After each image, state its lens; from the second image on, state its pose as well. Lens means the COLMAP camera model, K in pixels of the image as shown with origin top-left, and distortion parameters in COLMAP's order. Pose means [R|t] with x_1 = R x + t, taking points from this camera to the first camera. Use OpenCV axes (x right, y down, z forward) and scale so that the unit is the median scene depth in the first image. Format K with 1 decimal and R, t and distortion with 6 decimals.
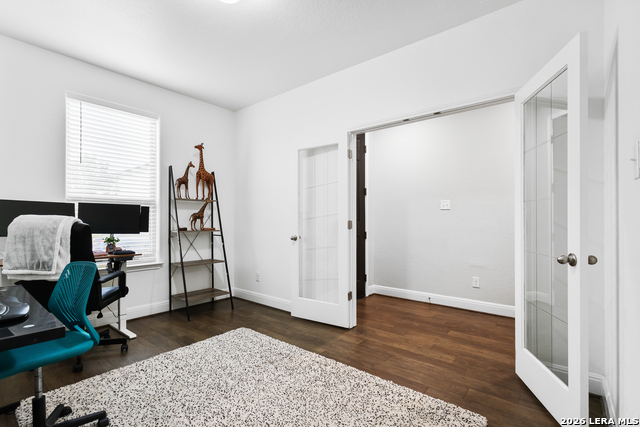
lens RADIAL K [[298.0, 0, 318.3], [0, 298.0, 216.7], [0, 0, 1]] dist [0.002356, 0.000602]
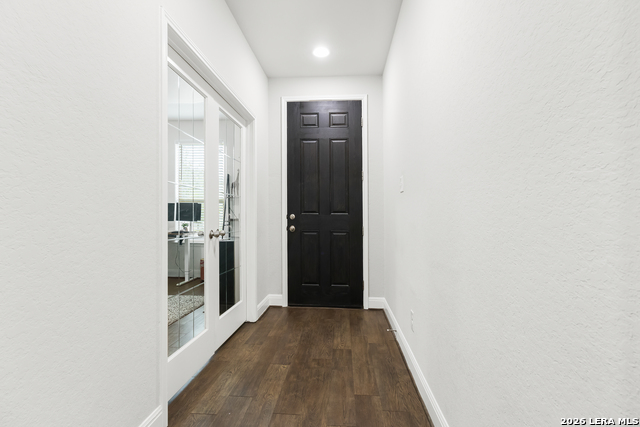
lens RADIAL K [[298.0, 0, 321.0], [0, 298.0, 214.6], [0, 0, 1]] dist [0.002356, 0.000602]
pose [[0.569466, -0.009727, -0.821957, 1.005907], [0.003855, 0.999951, -0.009163, 0.036815], [0.822006, 0.002050, 0.569475, 0.630903]]
